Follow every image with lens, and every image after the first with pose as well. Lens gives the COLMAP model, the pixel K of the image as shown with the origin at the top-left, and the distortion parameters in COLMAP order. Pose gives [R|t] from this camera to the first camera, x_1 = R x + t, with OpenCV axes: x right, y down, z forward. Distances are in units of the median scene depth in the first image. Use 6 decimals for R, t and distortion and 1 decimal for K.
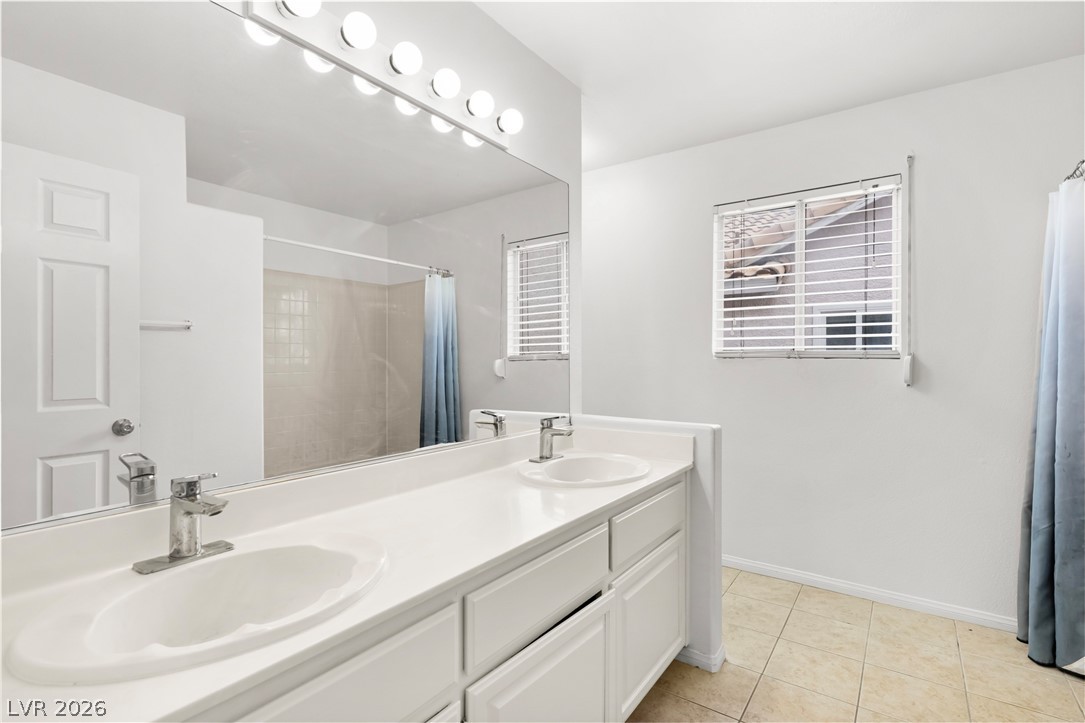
lens RADIAL K [[514.1, 0, 542.5], [0, 514.1, 361.5], [0, 0, 1]] dist [-0.000048, 0.000118]
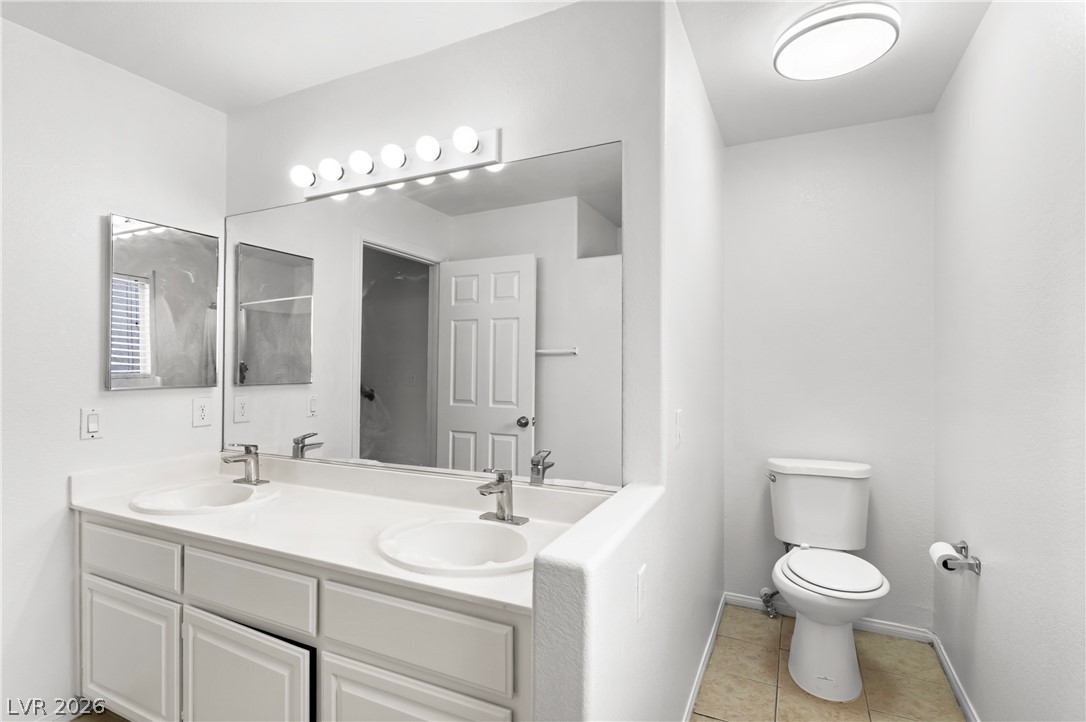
lens RADIAL K [[514.6, 0, 543.0], [0, 514.6, 361.0], [0, 0, 1]] dist [-0.000048, 0.000118]
pose [[0.183015, -0.001832, -0.983108, 0.726320], [-0.003522, 0.999991, -0.002519, -0.050941], [0.983104, 0.003923, 0.183007, 0.805840]]
